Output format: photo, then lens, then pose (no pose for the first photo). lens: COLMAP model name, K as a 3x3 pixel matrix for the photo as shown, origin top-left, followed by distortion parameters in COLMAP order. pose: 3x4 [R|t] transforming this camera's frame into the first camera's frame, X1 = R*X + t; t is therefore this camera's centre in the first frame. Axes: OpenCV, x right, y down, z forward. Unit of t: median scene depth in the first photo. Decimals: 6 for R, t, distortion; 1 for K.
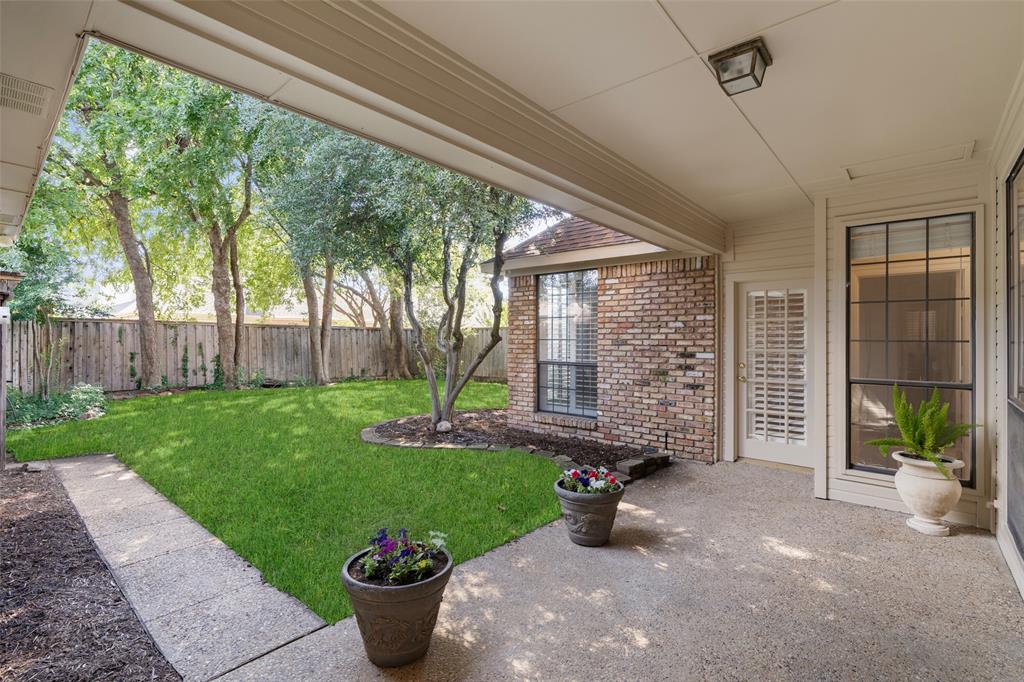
lens RADIAL K [[467.1, 0, 514.0], [0, 467.1, 340.8], [0, 0, 1]] dist [-0.000821, 0.000039]
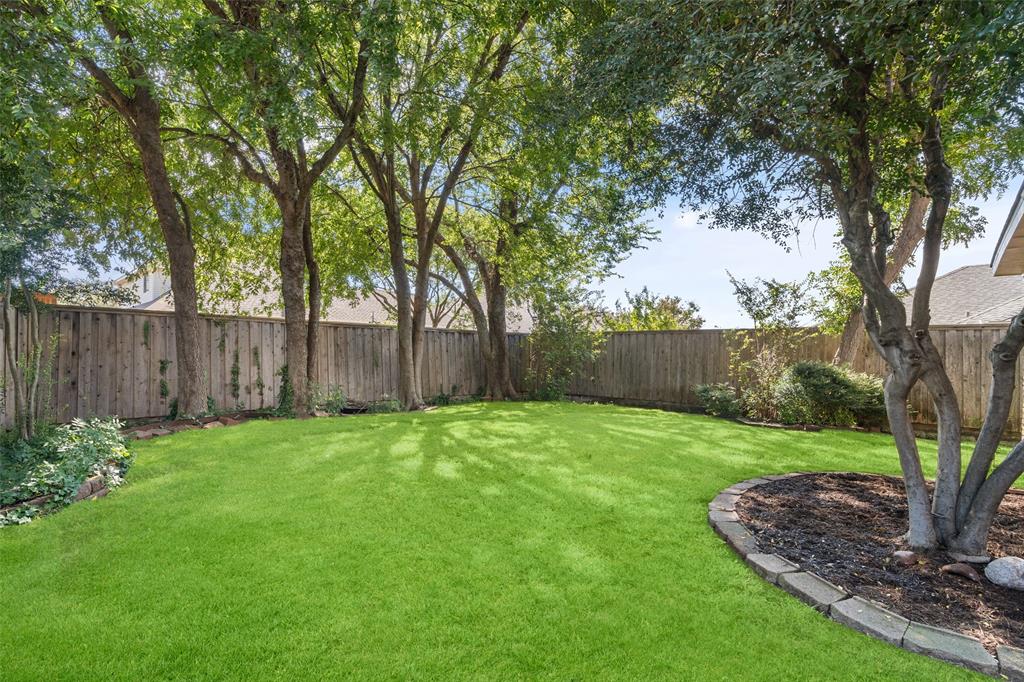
lens RADIAL K [[467.1, 0, 492.3], [0, 467.1, 355.6], [0, 0, 1]] dist [-0.000821, 0.000039]
pose [[0.998697, 0.009412, -0.050150, -0.295907], [-0.009021, 0.999927, 0.008013, 0.008074], [0.050222, -0.007550, 0.998710, 0.335951]]
